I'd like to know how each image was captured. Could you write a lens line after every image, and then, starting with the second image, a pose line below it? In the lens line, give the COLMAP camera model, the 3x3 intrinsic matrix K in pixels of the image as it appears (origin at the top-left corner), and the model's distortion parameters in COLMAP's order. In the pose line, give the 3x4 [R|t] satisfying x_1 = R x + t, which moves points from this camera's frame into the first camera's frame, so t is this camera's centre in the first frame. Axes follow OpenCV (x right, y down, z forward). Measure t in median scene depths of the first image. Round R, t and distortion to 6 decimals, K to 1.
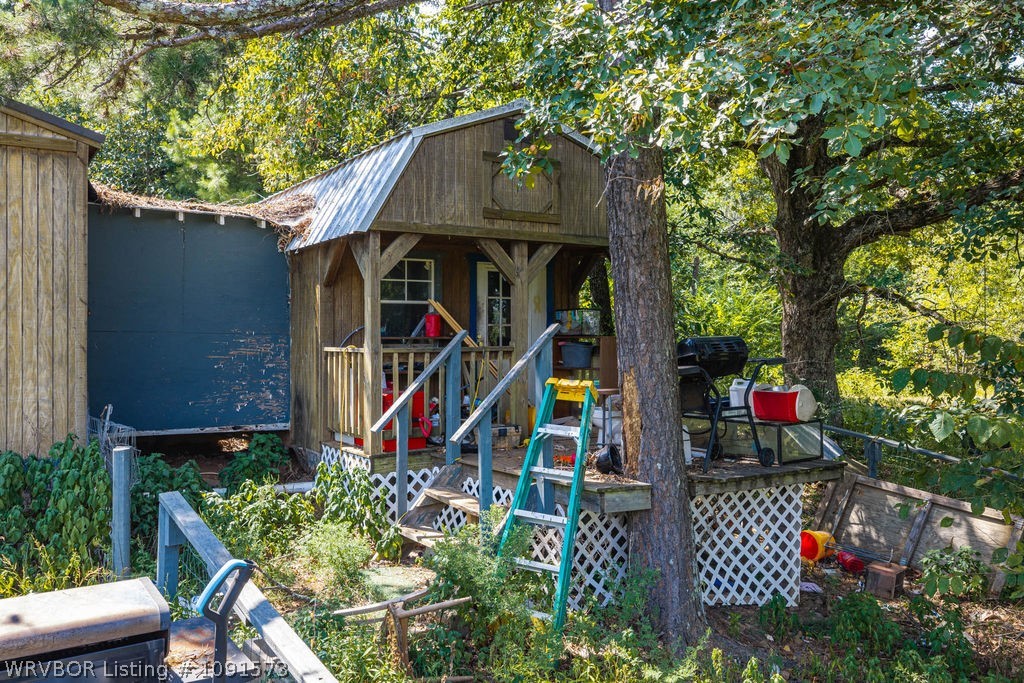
lens RADIAL K [[863.7, 0, 513.5], [0, 863.7, 341.8], [0, 0, 1]] dist [0.007192, -0.010031]
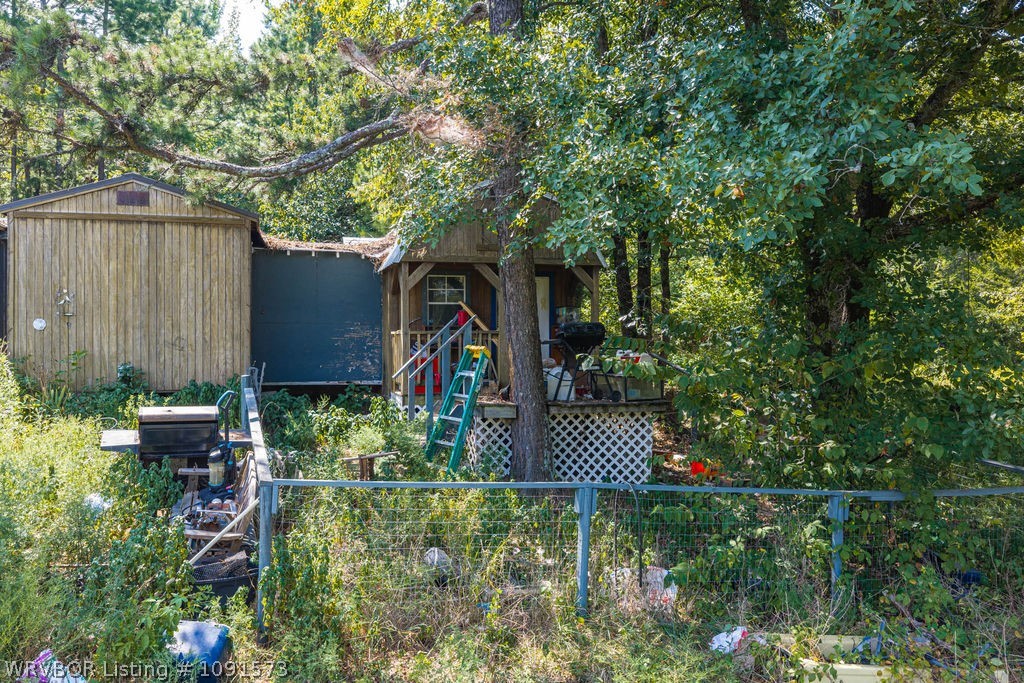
lens RADIAL K [[863.7, 0, 513.5], [0, 863.7, 341.8], [0, 0, 1]] dist [0.007192, -0.010031]
pose [[0.961012, 0.000713, -0.276504, 0.509155], [-0.000725, 1.000000, 0.000059, 0.028038], [0.276504, 0.000144, 0.961013, -0.563744]]
